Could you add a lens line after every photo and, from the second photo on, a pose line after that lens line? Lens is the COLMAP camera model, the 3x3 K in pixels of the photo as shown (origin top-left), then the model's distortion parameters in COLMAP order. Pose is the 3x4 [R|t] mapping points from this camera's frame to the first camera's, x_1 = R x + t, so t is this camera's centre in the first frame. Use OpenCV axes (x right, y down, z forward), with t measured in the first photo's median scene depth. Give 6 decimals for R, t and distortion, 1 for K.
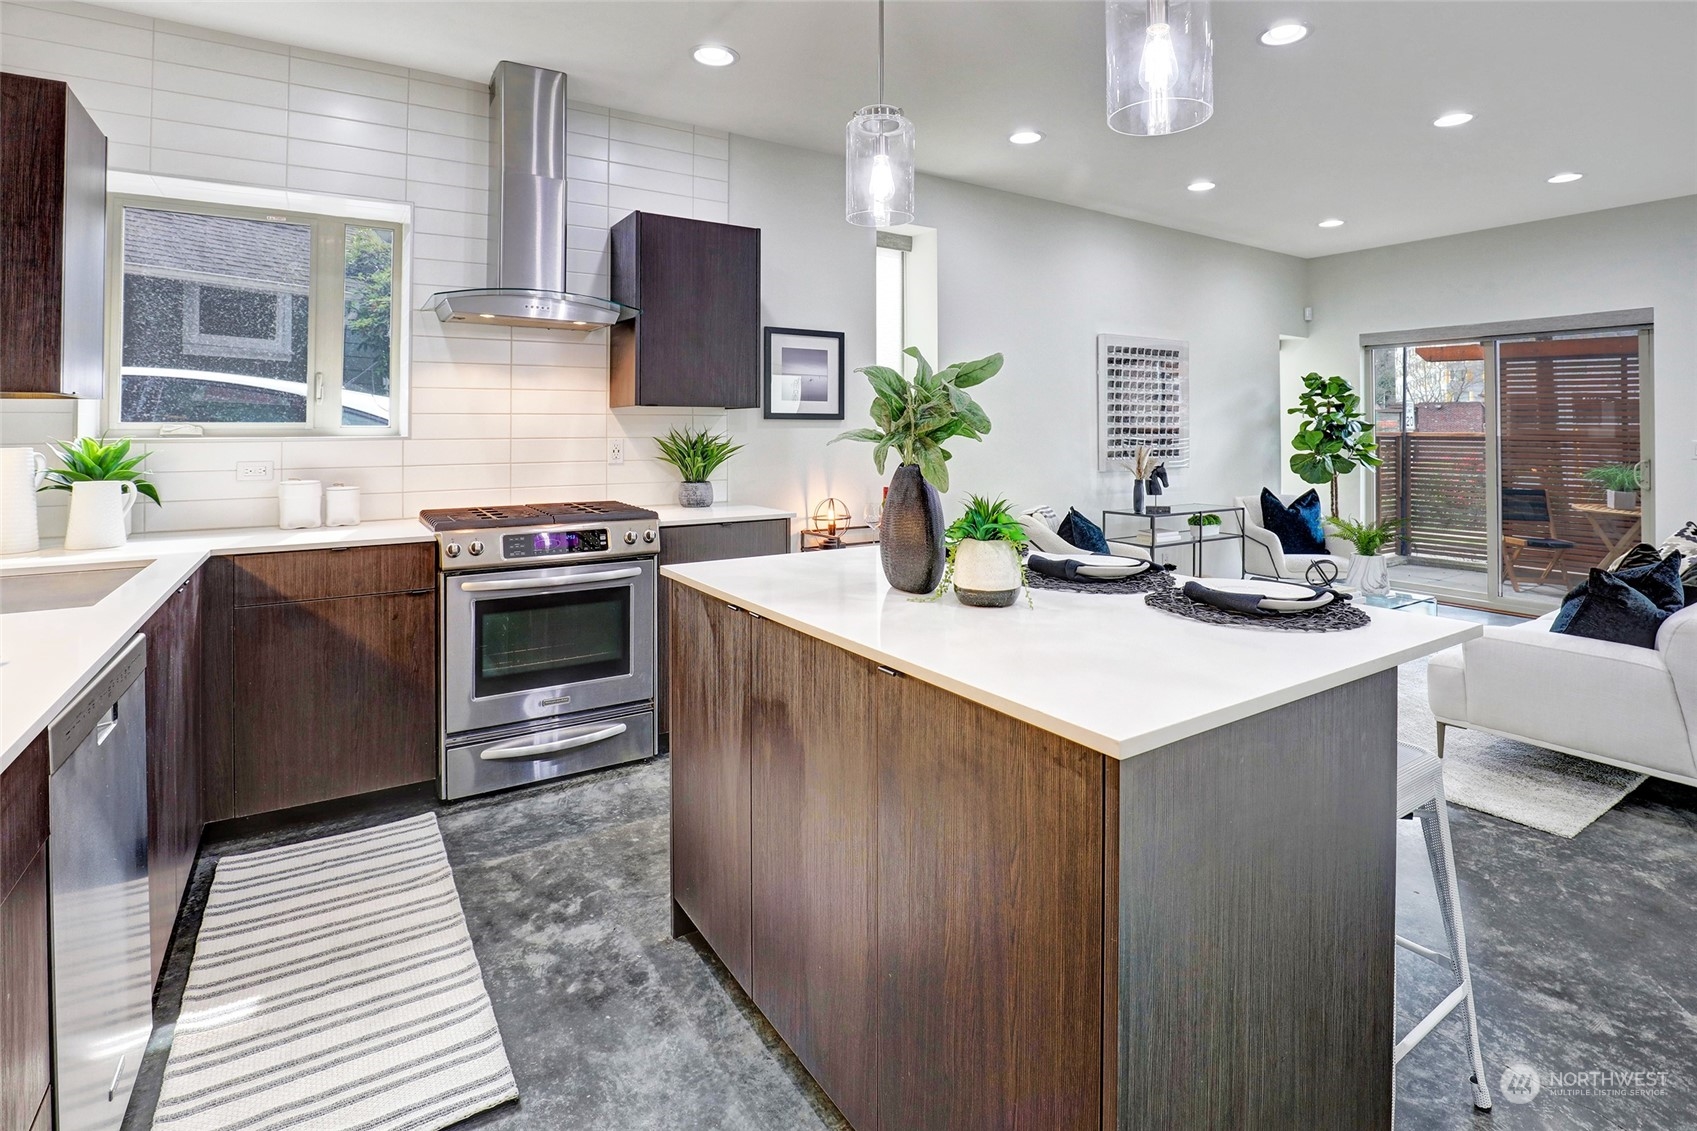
lens RADIAL K [[832.9, 0, 848.5], [0, 832.9, 412.0], [0, 0, 1]] dist [-0.031711, 0.003188]
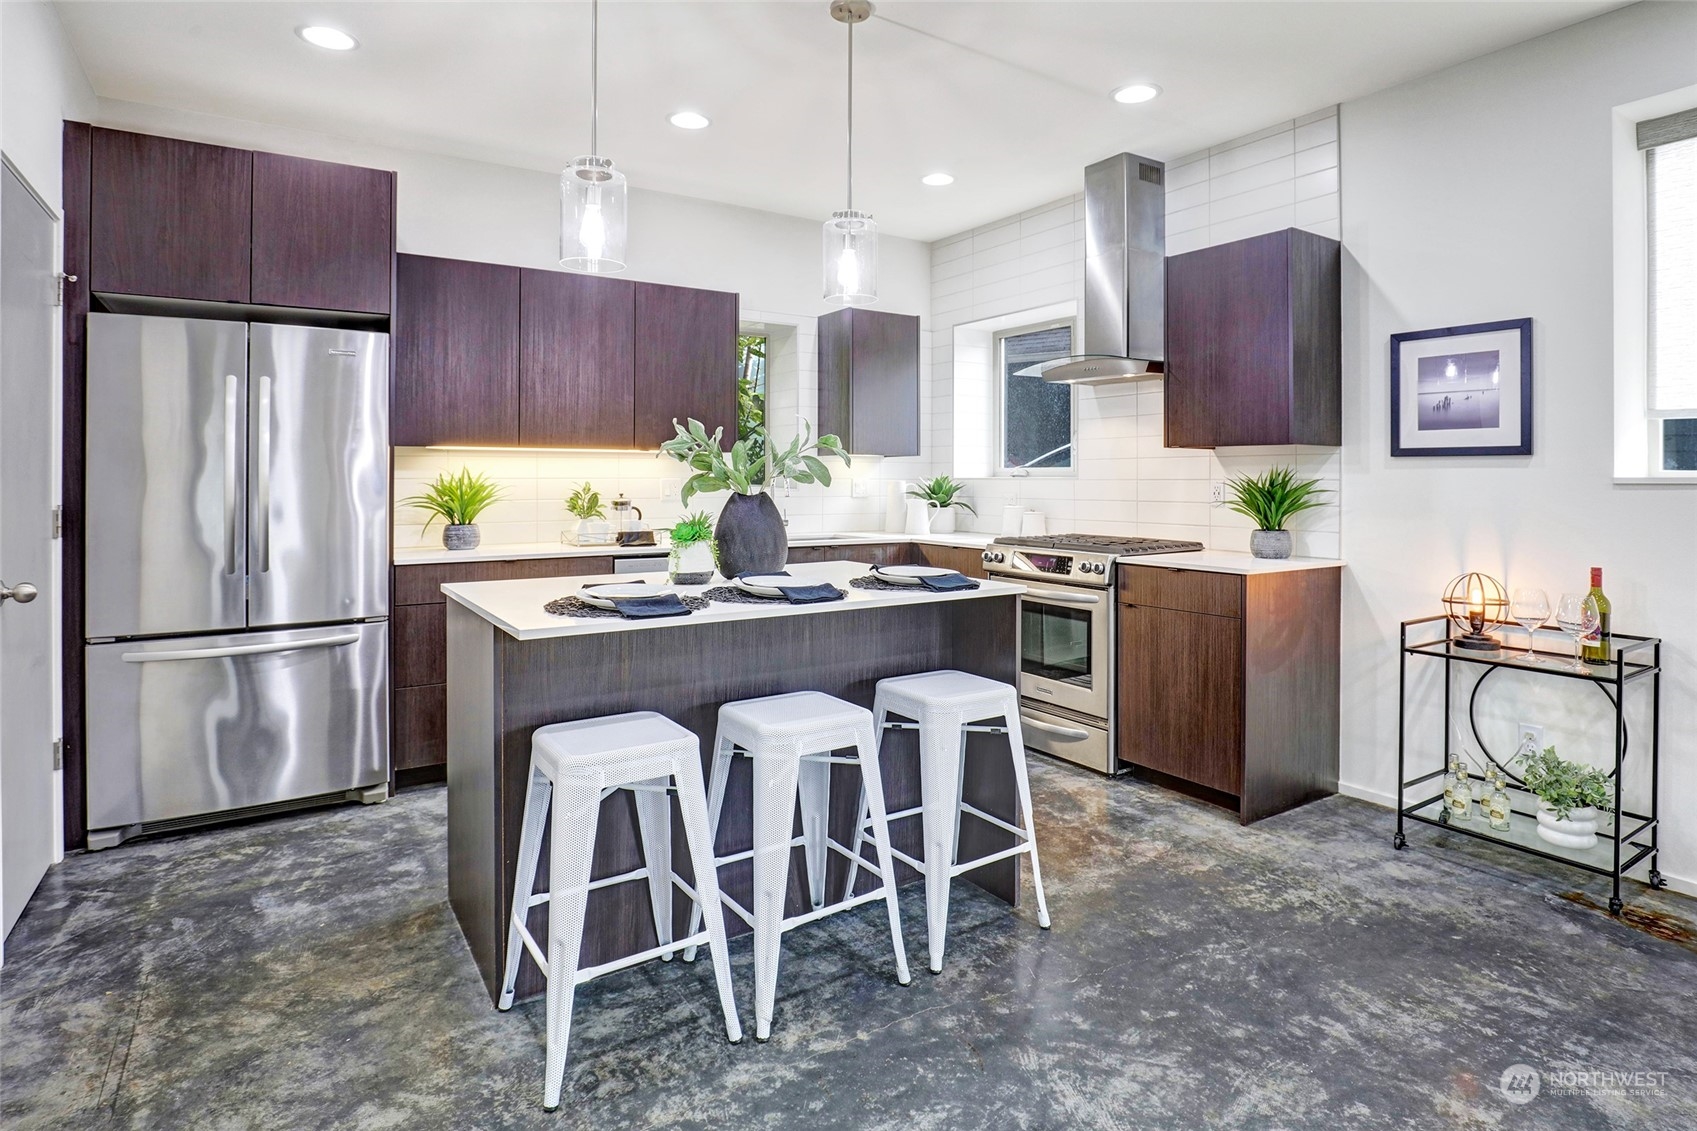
lens RADIAL K [[912.0, 0, 856.4], [0, 912.0, 479.8], [0, 0, 1]] dist [-0.022312, -0.001025]
pose [[-0.001678, -0.012921, -0.999915, 0.550117], [0.011970, 0.999845, -0.012940, 0.025575], [0.999927, -0.011991, -0.001523, 0.391146]]
